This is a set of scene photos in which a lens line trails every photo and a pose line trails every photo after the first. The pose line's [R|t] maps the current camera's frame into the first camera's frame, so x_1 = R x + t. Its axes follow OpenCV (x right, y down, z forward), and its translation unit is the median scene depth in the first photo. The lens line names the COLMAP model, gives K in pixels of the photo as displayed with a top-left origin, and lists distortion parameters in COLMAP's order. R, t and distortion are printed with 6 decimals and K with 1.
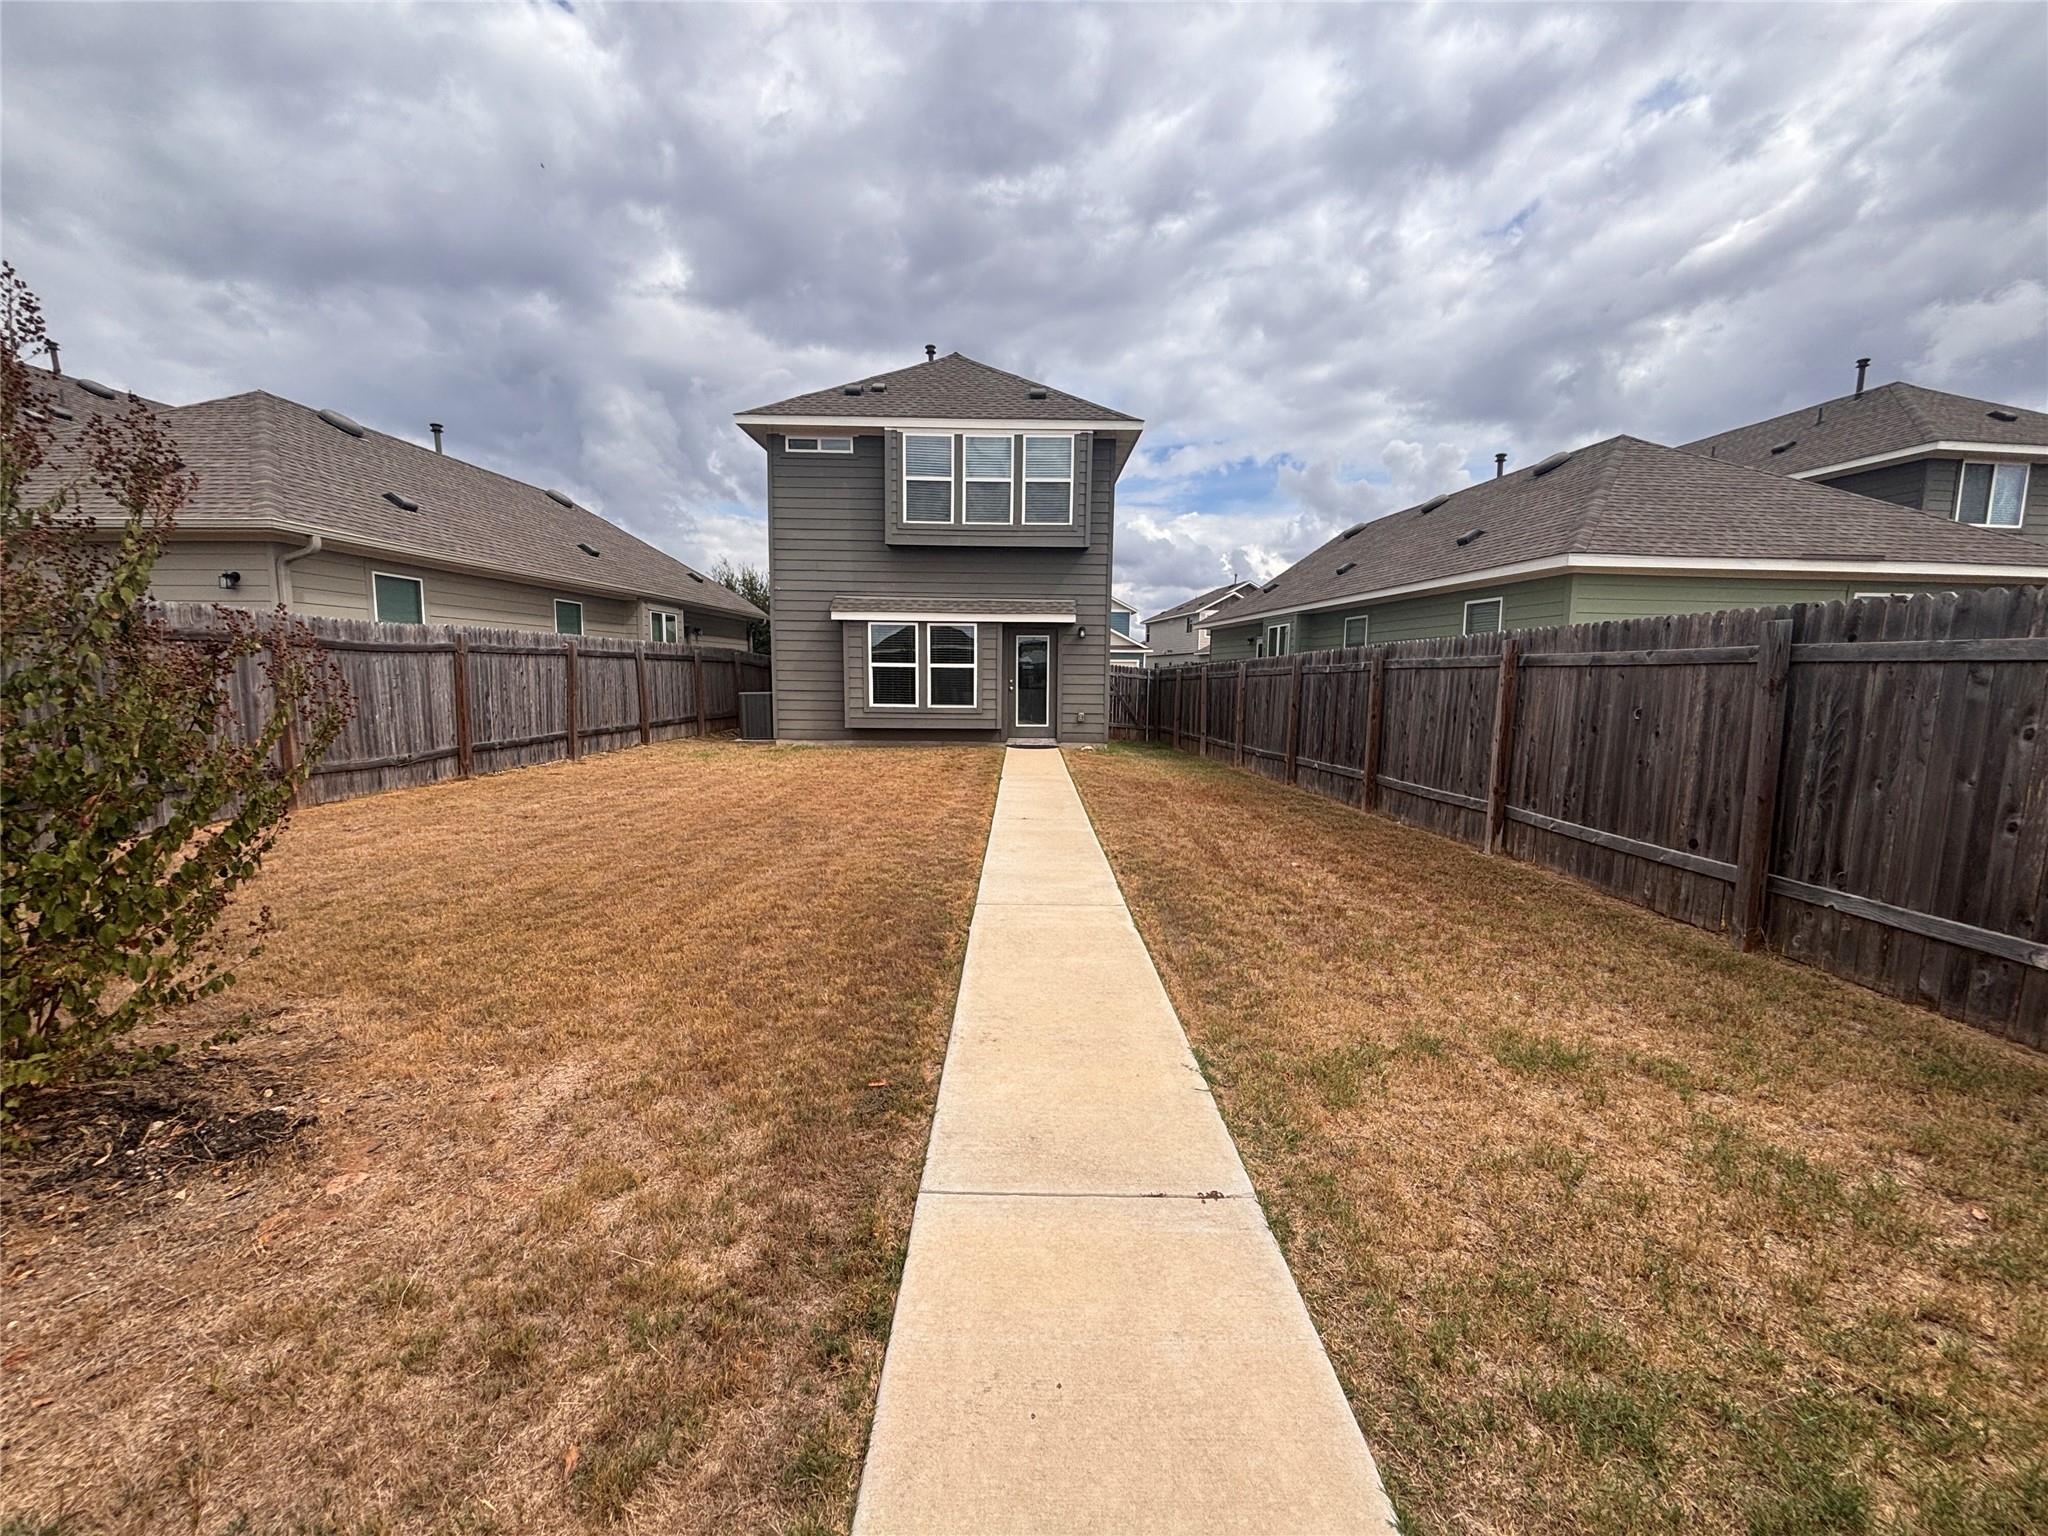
lens RADIAL K [[816.9, 0, 1021.9], [0, 816.9, 791.0], [0, 0, 1]] dist [0.000654, 0.000045]
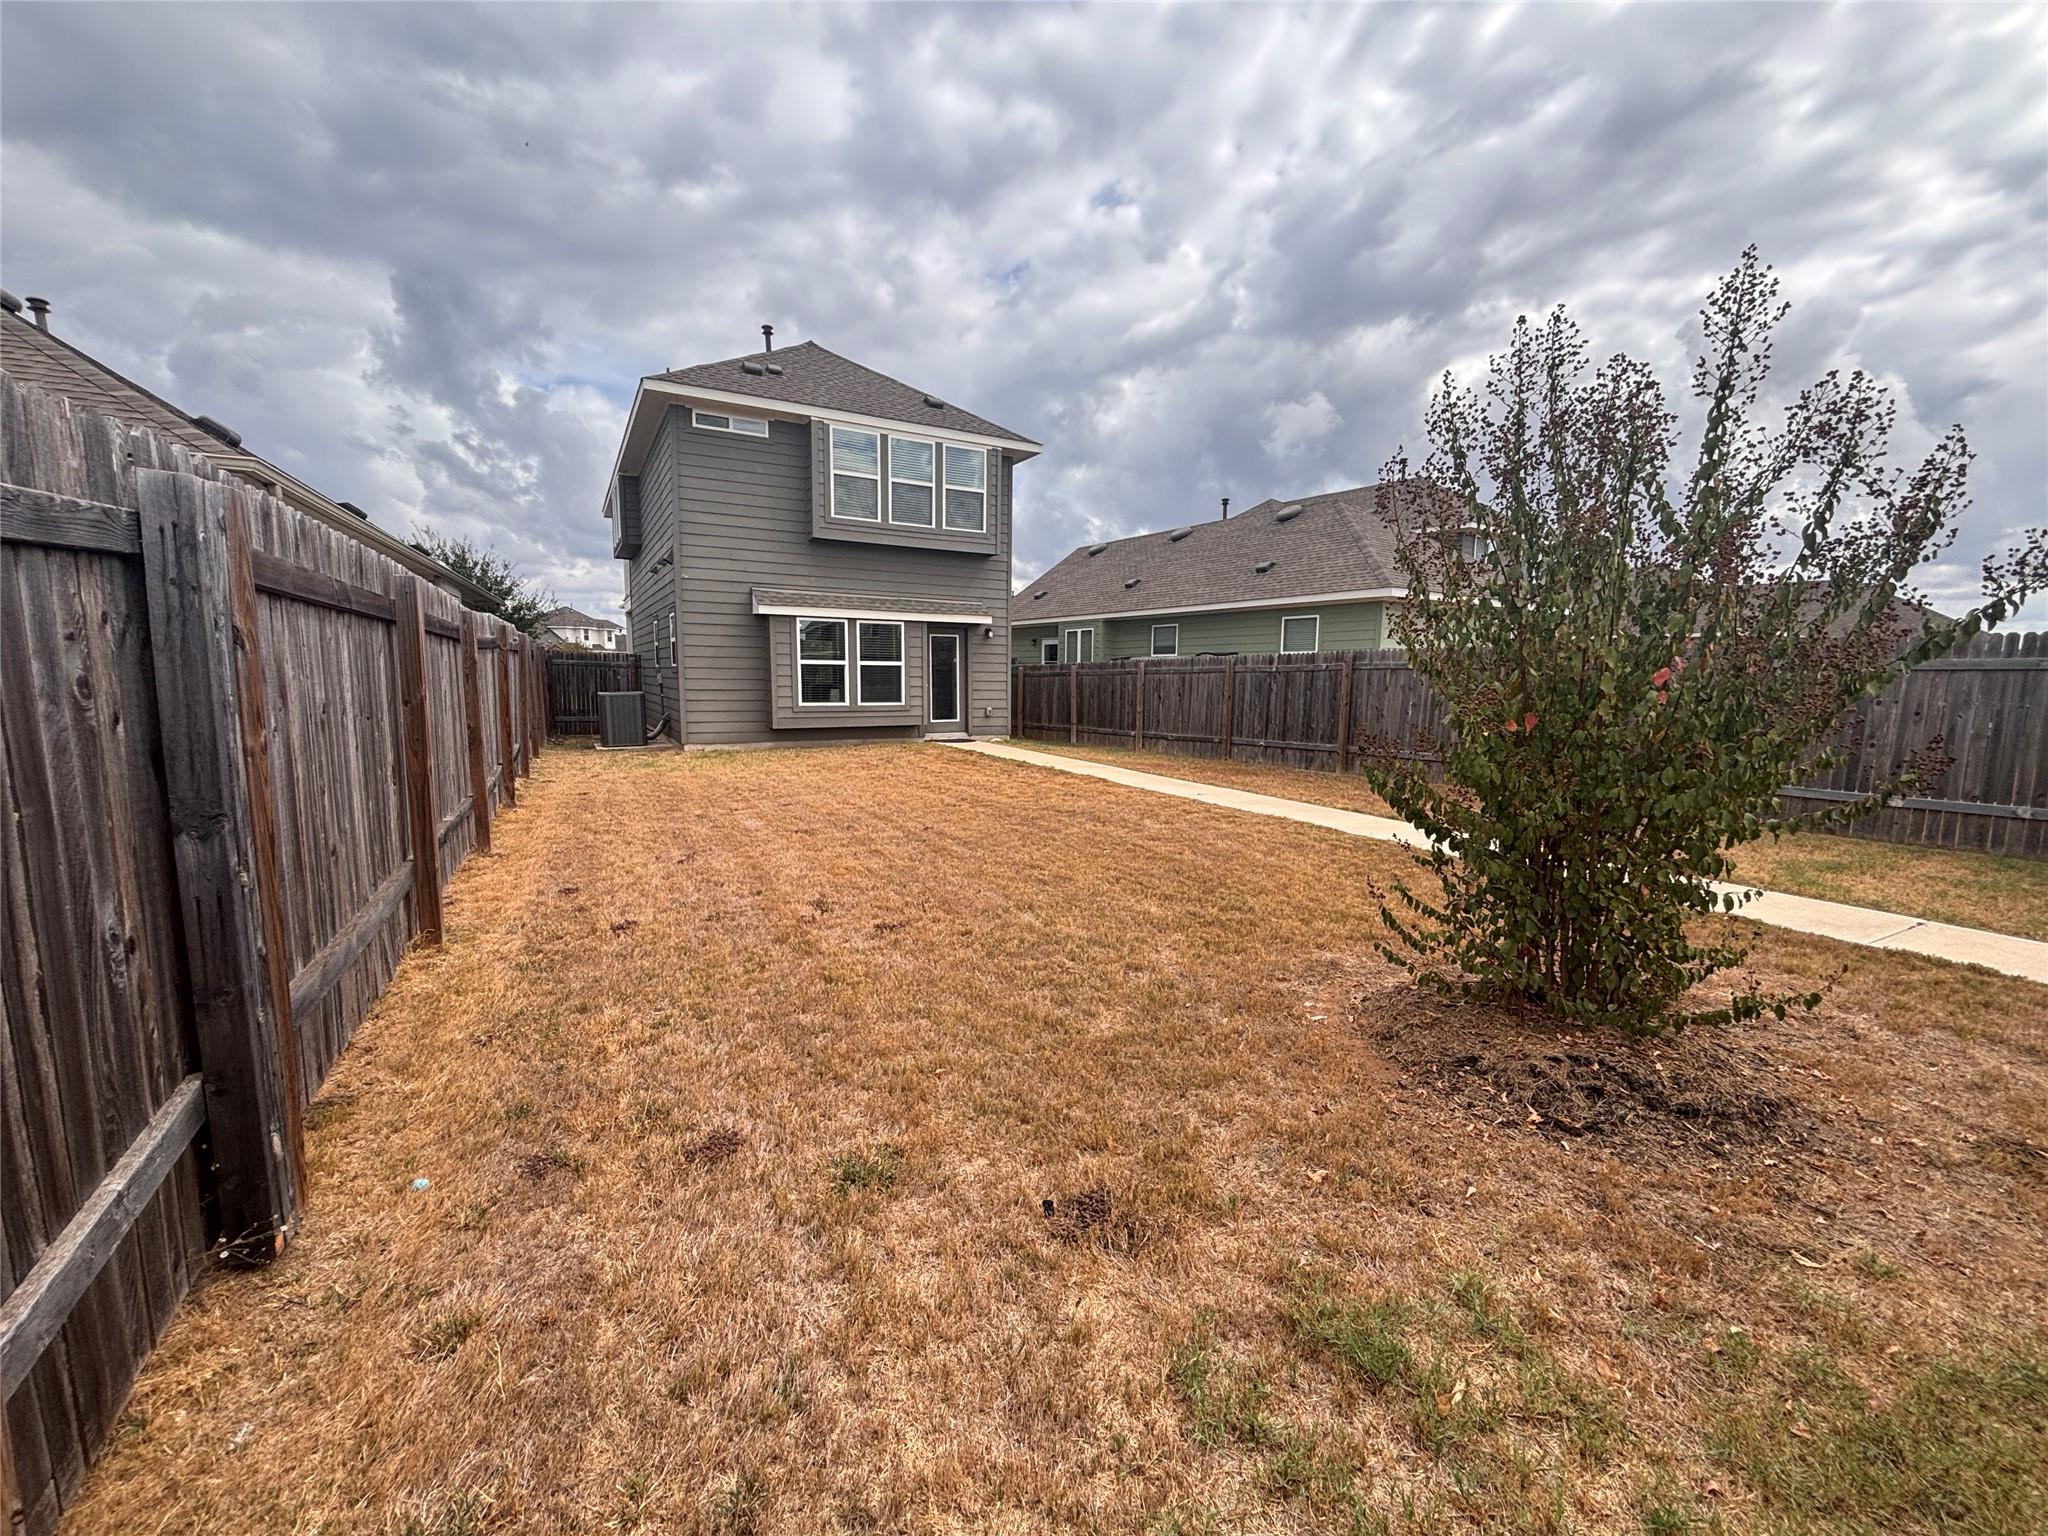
lens RADIAL K [[831.5, 0, 1024.5], [0, 831.5, 775.6], [0, 0, 1]] dist [0.003509, 0.000576]
pose [[0.873495, -0.061517, 0.482930, -0.432270], [0.067769, 0.997691, 0.004513, -0.008807], [-0.482093, 0.028786, 0.875647, 0.028229]]
